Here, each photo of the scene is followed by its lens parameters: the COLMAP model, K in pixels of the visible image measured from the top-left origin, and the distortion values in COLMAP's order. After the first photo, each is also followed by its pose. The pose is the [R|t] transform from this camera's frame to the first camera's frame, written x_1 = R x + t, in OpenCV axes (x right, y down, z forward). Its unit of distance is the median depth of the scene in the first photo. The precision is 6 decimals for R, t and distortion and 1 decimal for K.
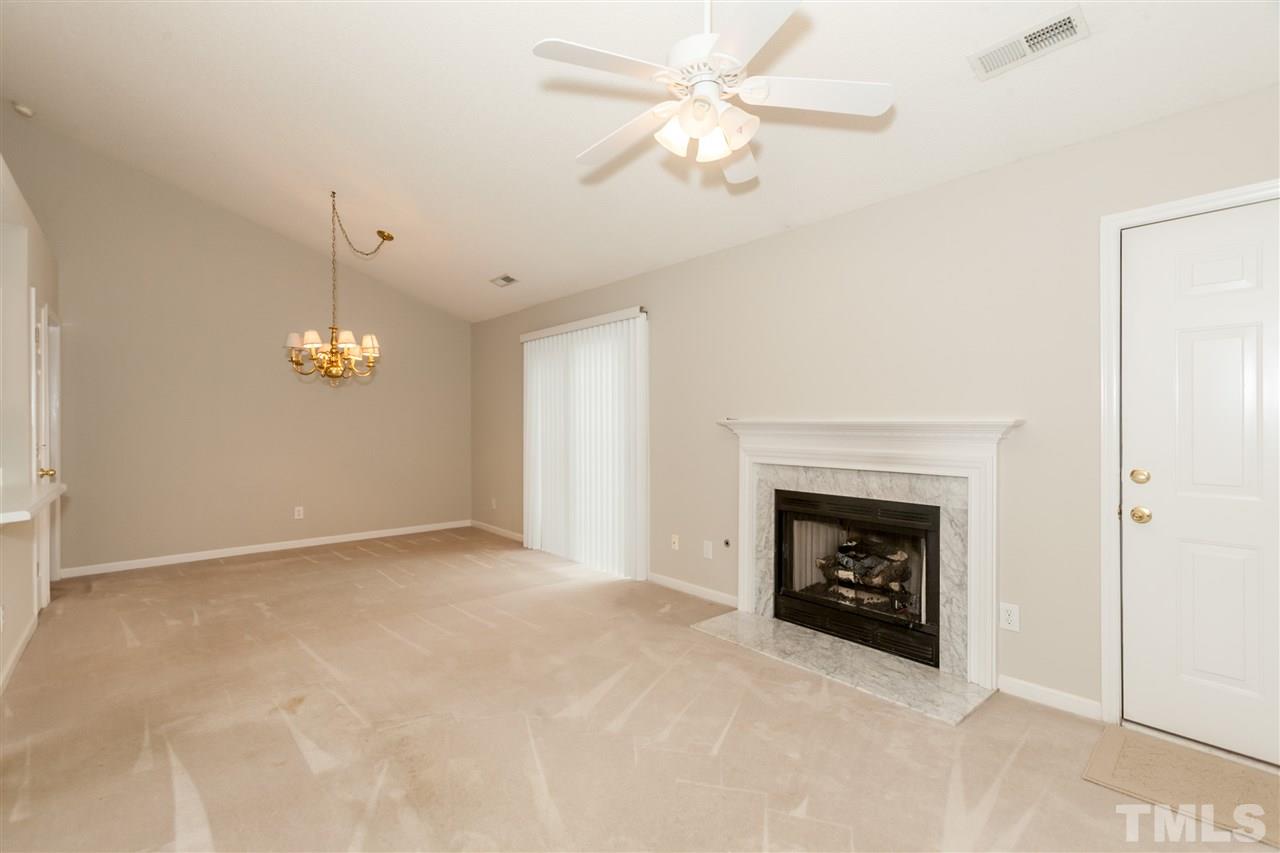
lens RADIAL K [[591.0, 0, 634.9], [0, 591.0, 423.9], [0, 0, 1]] dist [-0.001409, 0.000419]
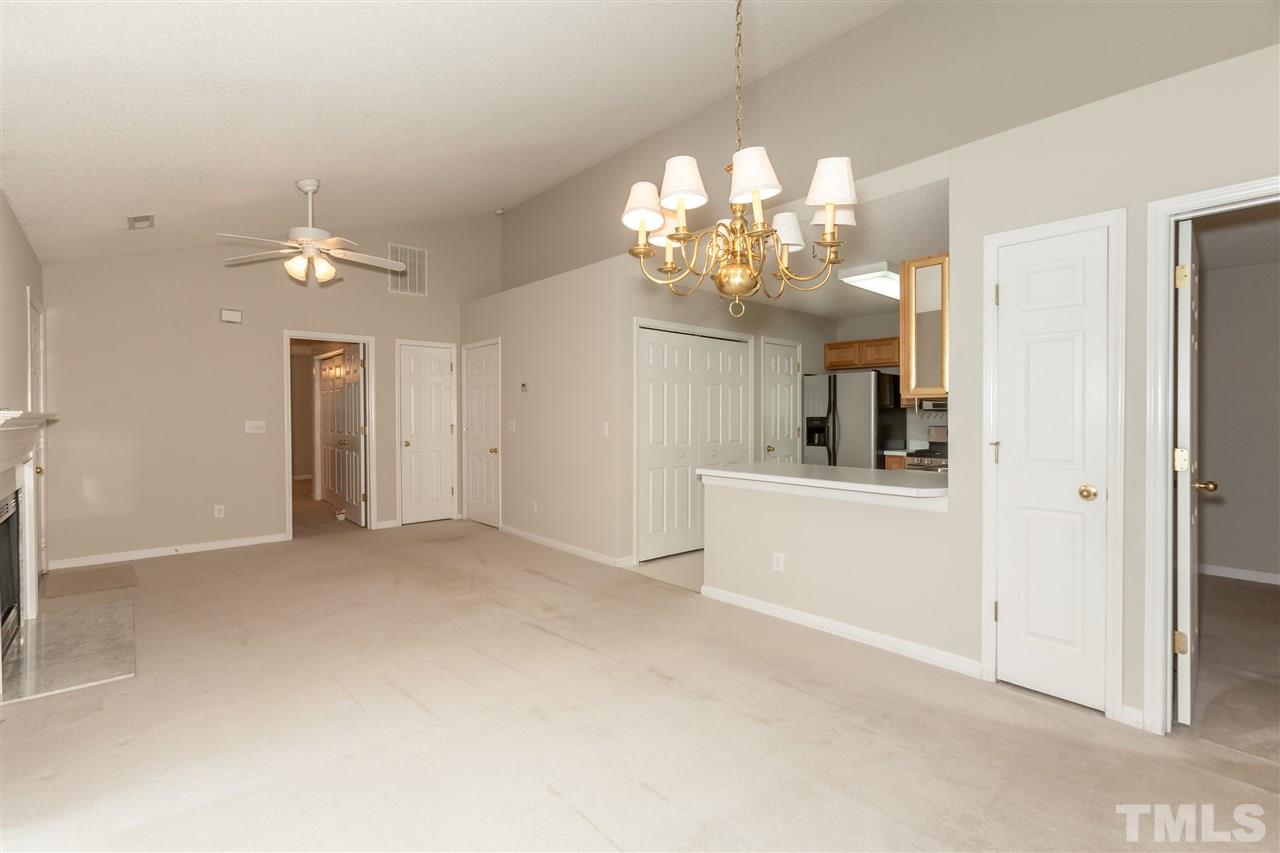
lens RADIAL K [[580.5, 0, 640.0], [0, 580.5, 426.5], [0, 0, 1]] dist [-0.054233, 0.000160]
pose [[-0.999477, 0.003088, -0.032182, -0.582123], [0.002399, 0.999767, 0.021429, -0.003445], [0.032241, 0.021341, -0.999252, 1.799843]]
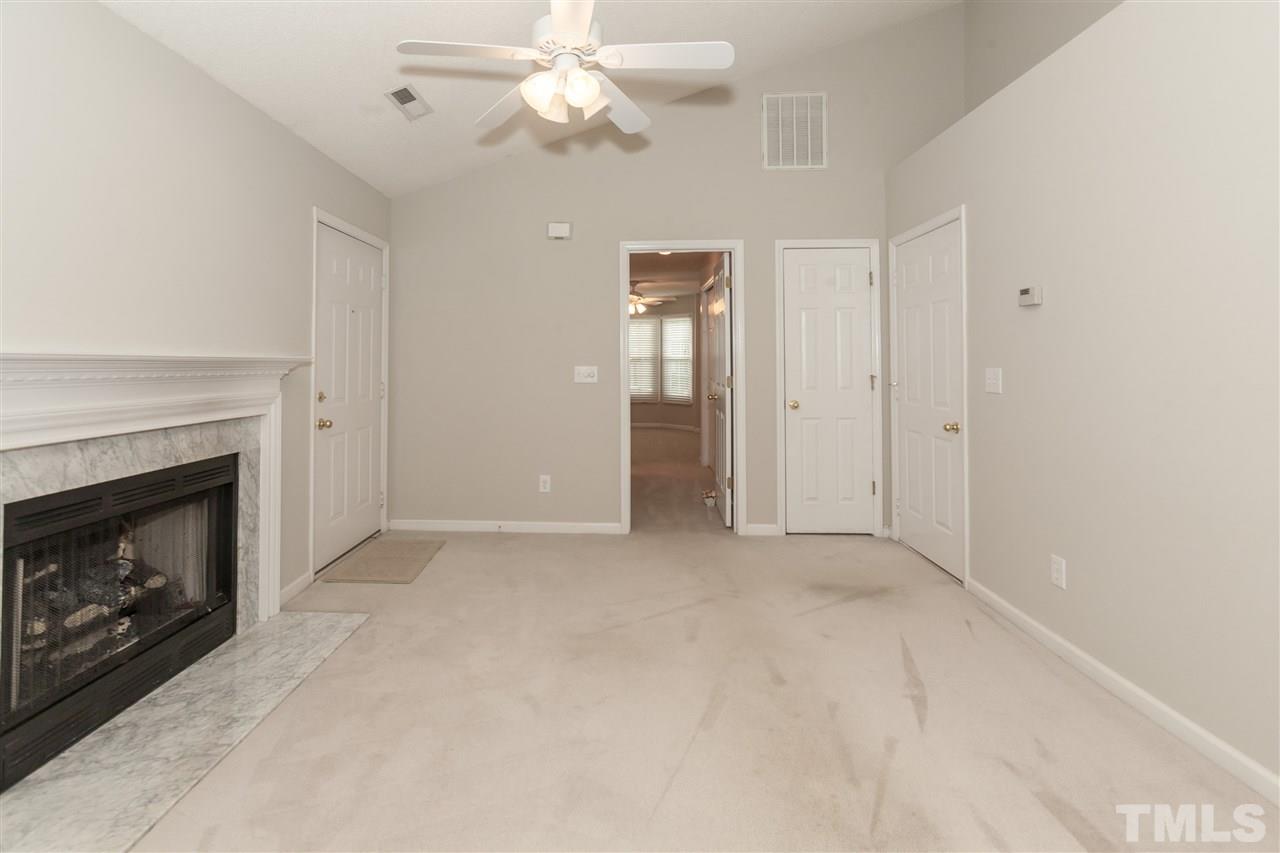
lens RADIAL K [[585.9, 0, 603.6], [0, 585.9, 348.8], [0, 0, 1]] dist [0.002087, 0.000562]
pose [[-0.727792, 0.018062, 0.685560, -0.429955], [0.002705, 0.999721, -0.023467, 0.003543], [-0.685792, -0.015225, -0.727638, 1.076556]]
